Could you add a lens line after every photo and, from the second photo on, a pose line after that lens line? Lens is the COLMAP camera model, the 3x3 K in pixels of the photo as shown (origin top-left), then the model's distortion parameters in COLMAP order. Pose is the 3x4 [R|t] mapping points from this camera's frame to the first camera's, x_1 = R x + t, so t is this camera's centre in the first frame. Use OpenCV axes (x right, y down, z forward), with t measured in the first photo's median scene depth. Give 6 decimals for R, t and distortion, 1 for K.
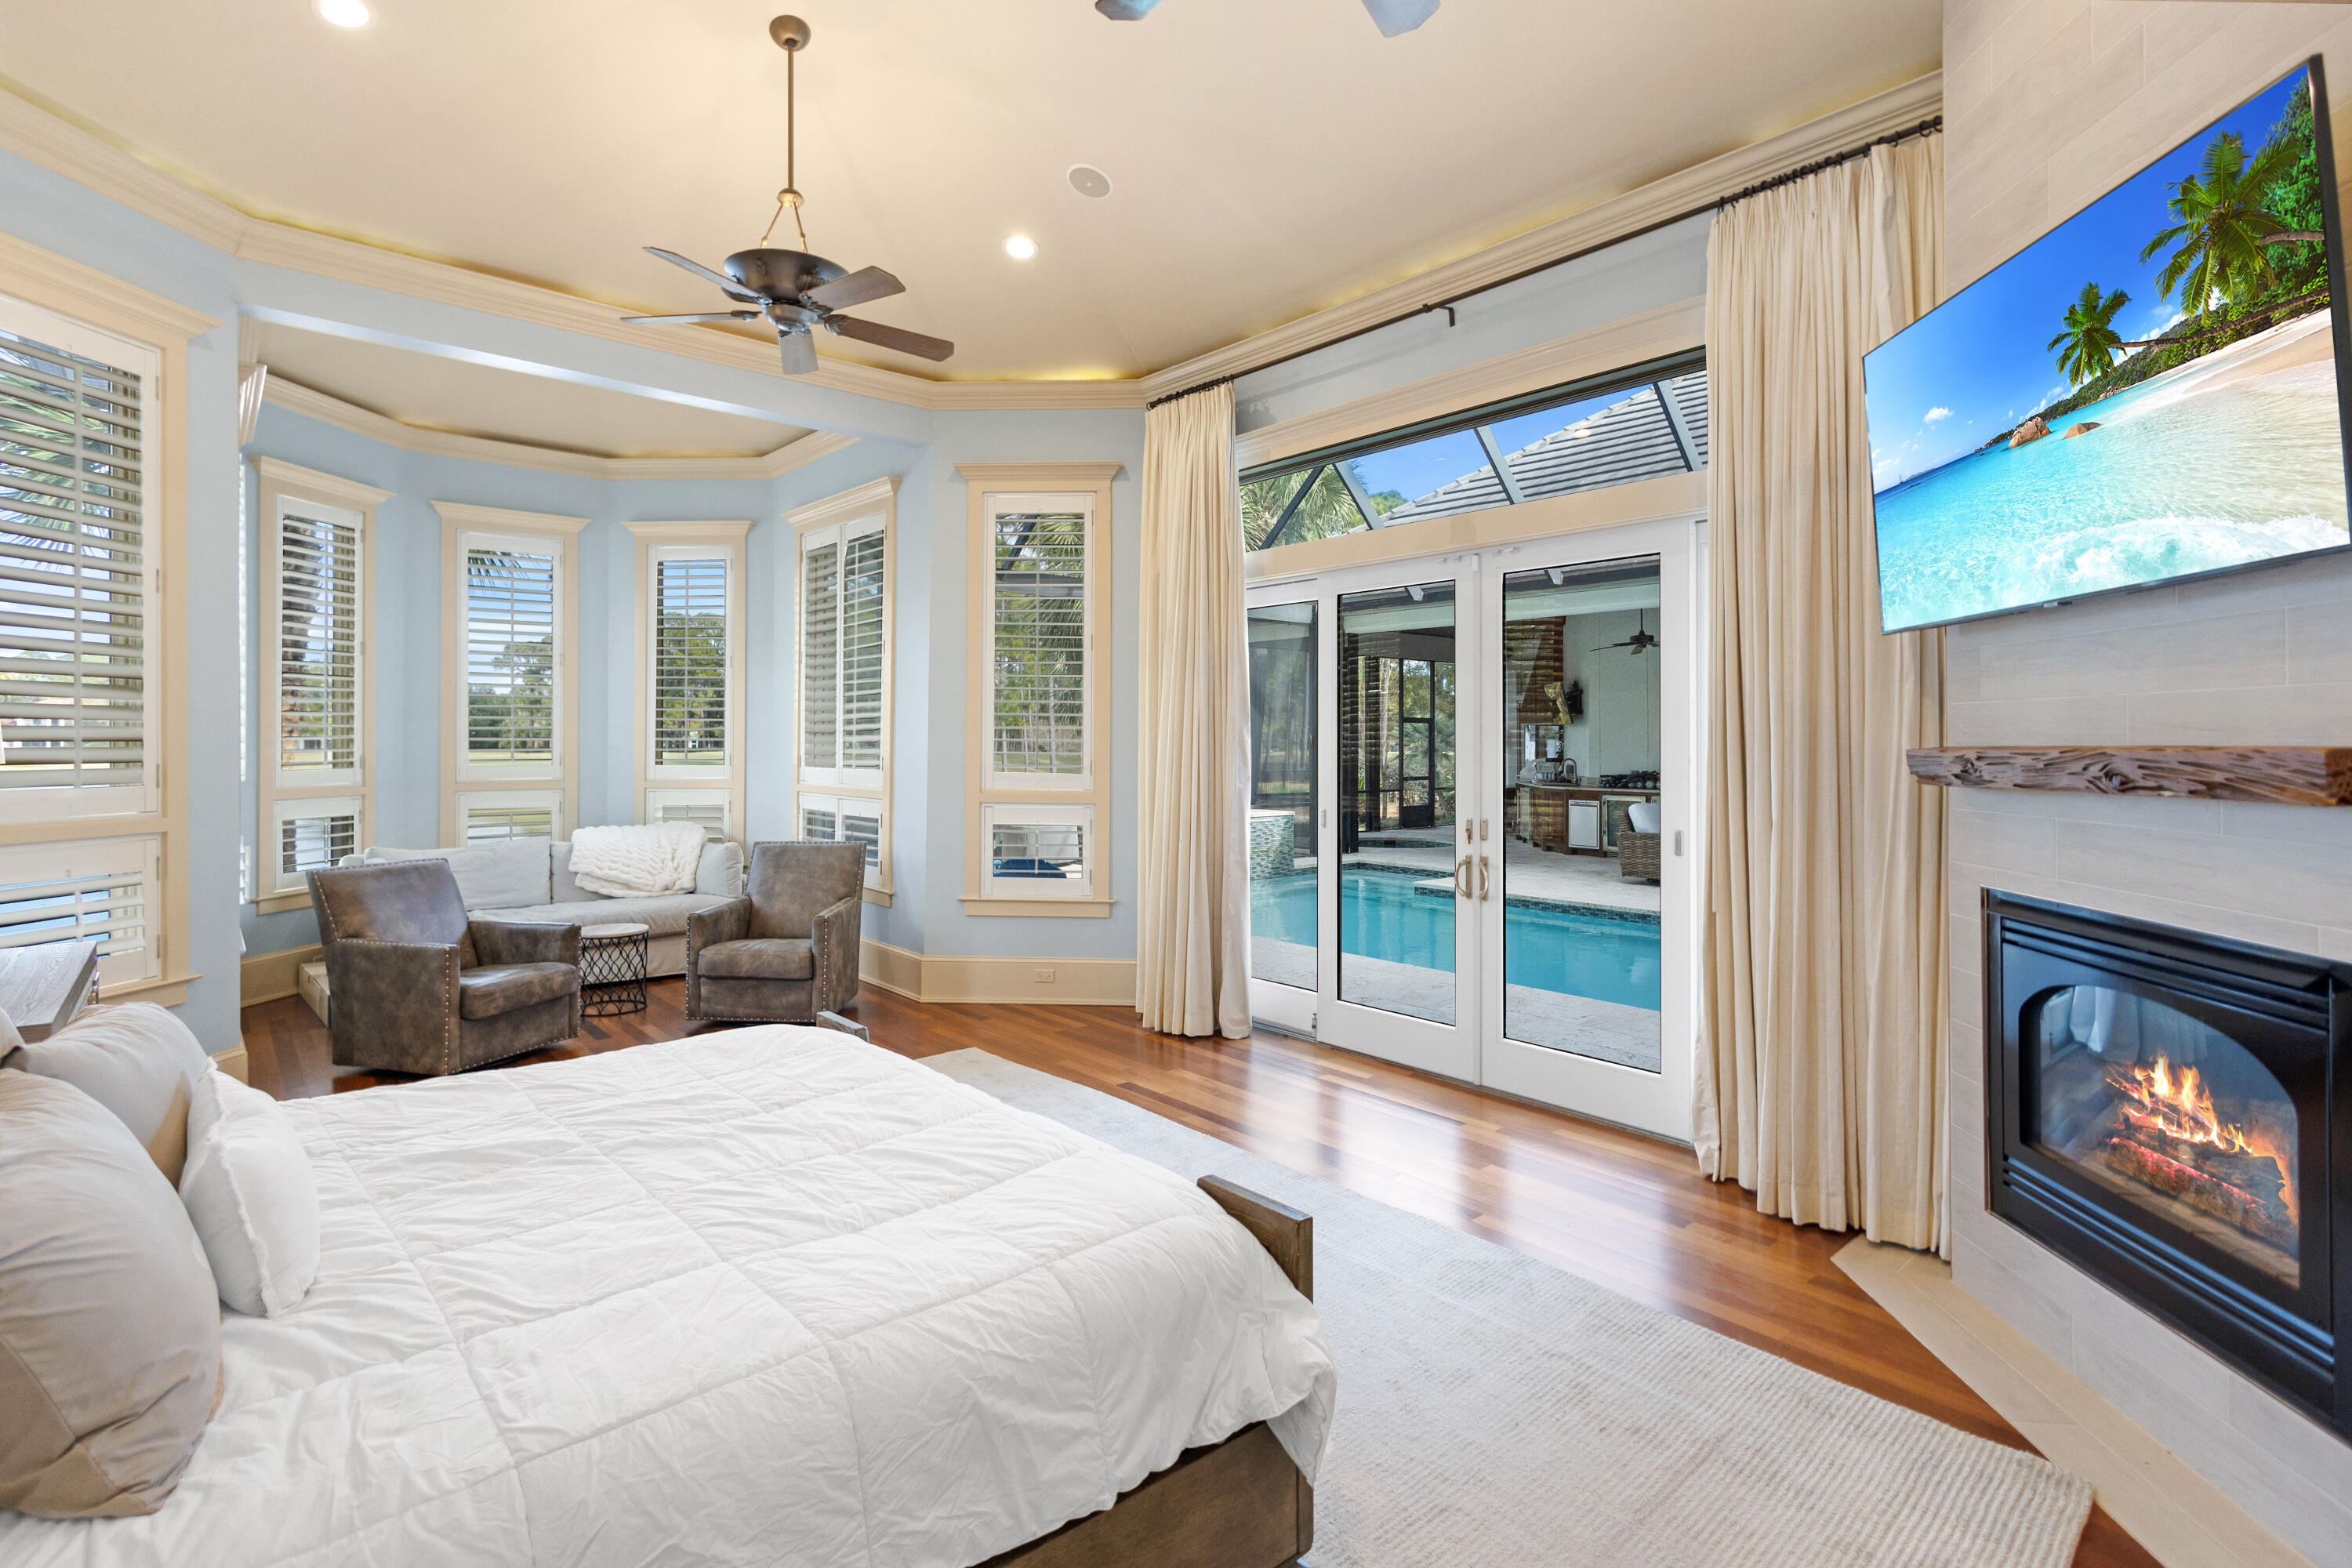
lens RADIAL K [[1067.9, 0, 1172.2], [0, 1067.9, 738.4], [0, 0, 1]] dist [0.000515, -0.011544]
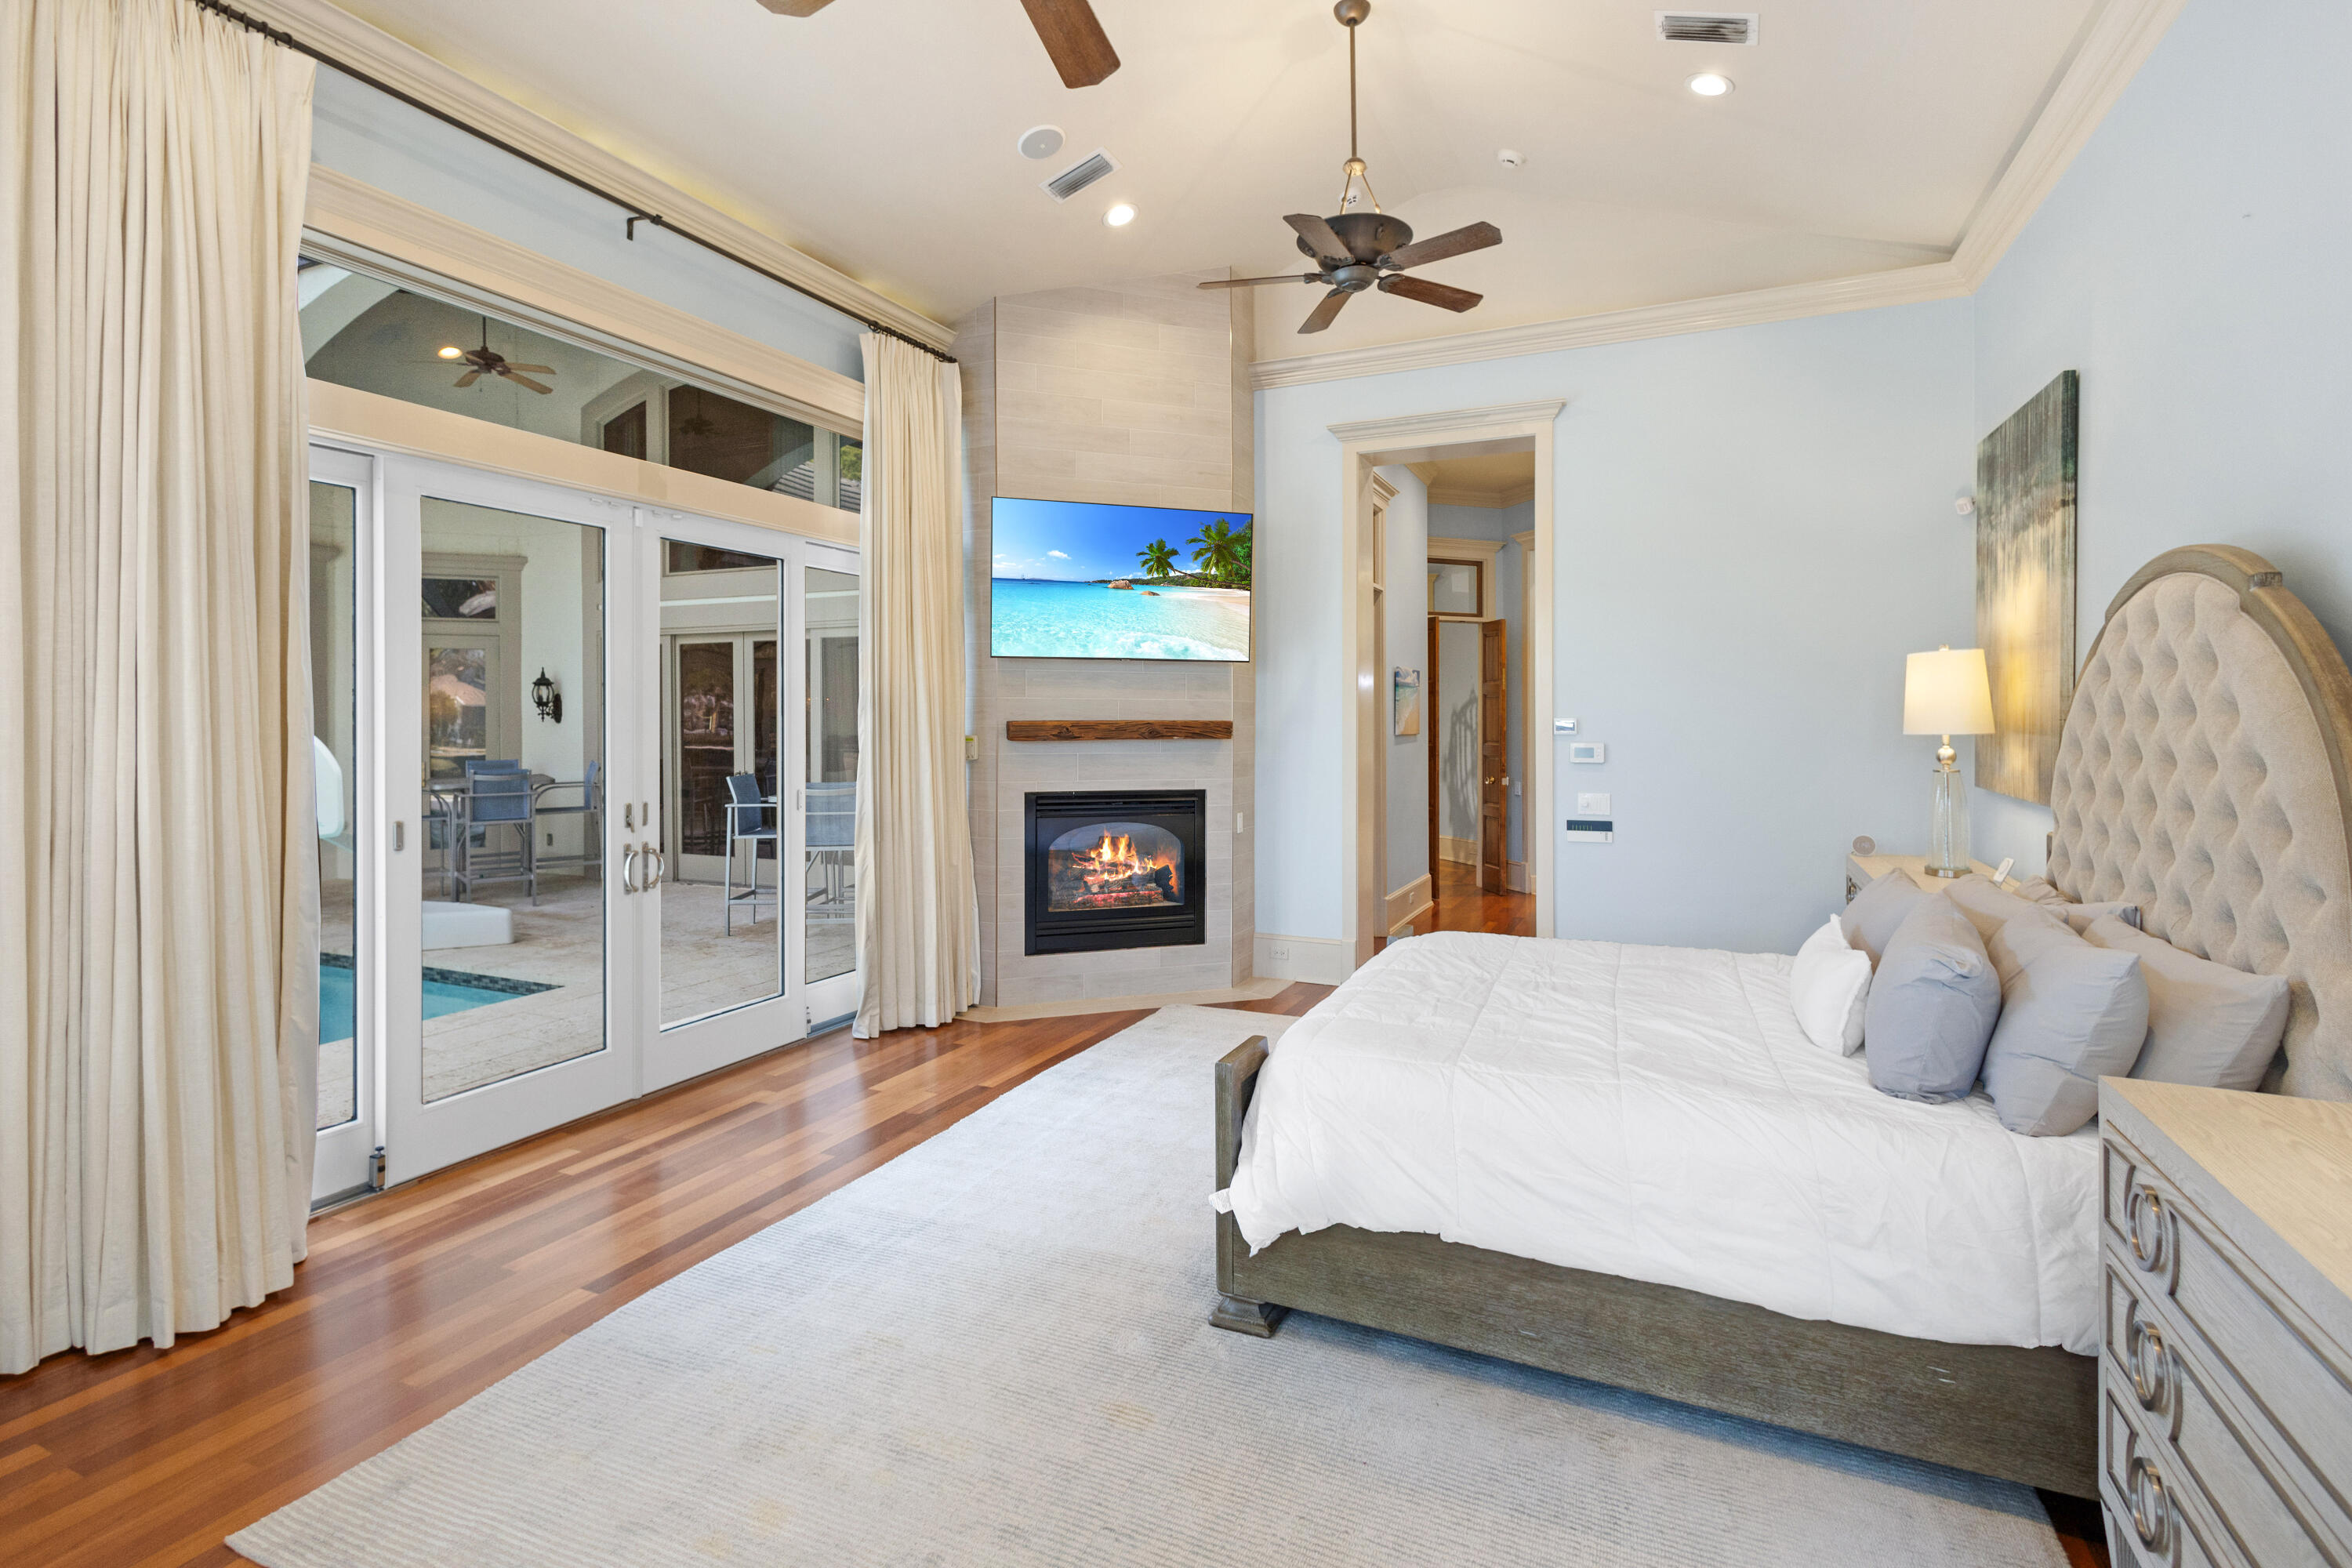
lens RADIAL K [[1089.9, 0, 1188.0], [0, 1089.9, 707.7], [0, 0, 1]] dist [0.001011, 0.000173]
pose [[-0.399461, 0.002174, 0.916747, -1.410368], [-0.011338, 0.999909, -0.007312, -0.005603], [-0.916680, -0.013315, -0.399400, 1.791081]]
